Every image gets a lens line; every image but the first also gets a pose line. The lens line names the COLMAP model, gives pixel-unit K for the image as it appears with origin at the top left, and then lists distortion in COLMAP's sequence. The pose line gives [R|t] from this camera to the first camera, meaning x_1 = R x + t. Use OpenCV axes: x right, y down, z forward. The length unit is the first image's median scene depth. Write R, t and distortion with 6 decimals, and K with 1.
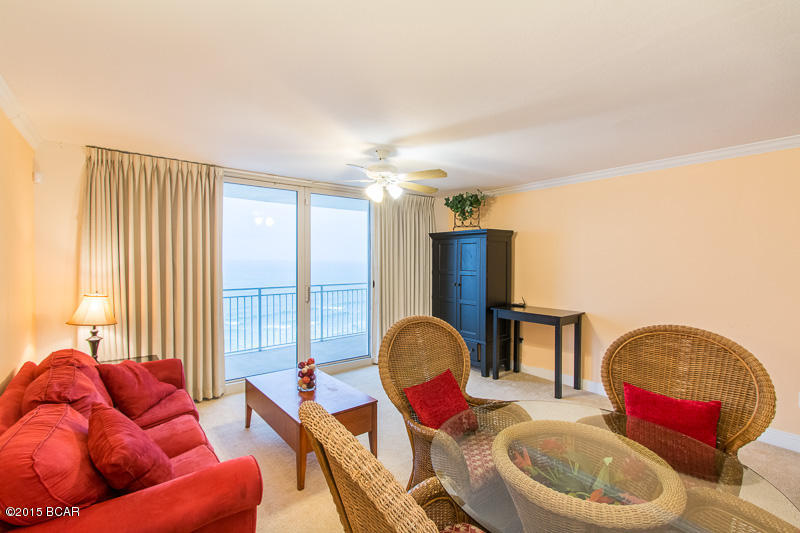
lens RADIAL K [[362.3, 0, 406.5], [0, 362.3, 265.1], [0, 0, 1]] dist [-0.000147, -0.000059]
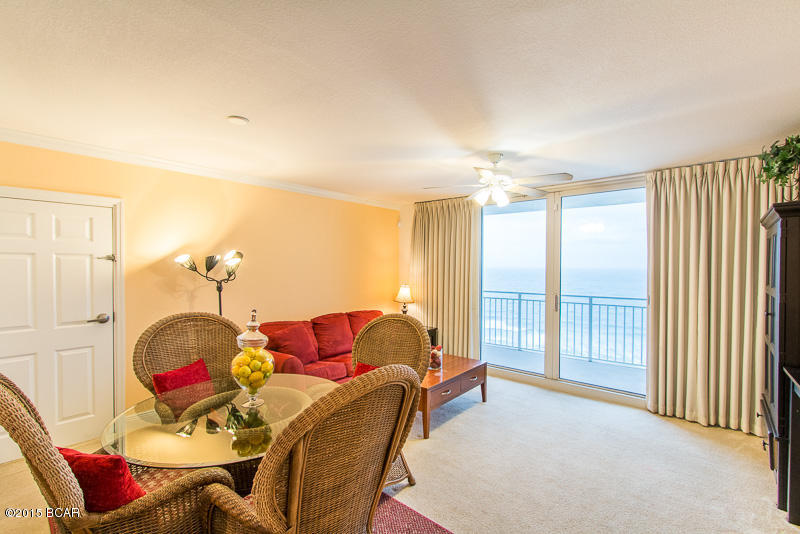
lens RADIAL K [[362.3, 0, 406.5], [0, 362.3, 265.6], [0, 0, 1]] dist [-0.000147, -0.000059]
pose [[0.190470, 0.002686, -0.981689, 0.634068], [-0.021120, 0.999776, -0.001362, -0.011739], [0.981466, 0.020993, 0.190484, 0.452590]]
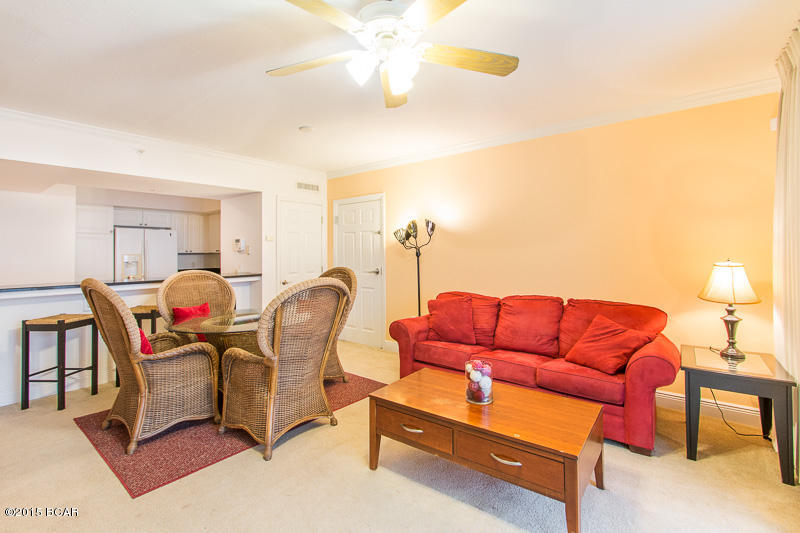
lens RADIAL K [[383.8, 0, 400.7], [0, 383.8, 252.3], [0, 0, 1]] dist [0.000144, 0.000016]
pose [[-0.978955, -0.000815, -0.204077, 0.017413], [-0.002043, 0.999981, 0.005807, 0.036252], [0.204068, 0.006102, -0.978938, 1.154603]]
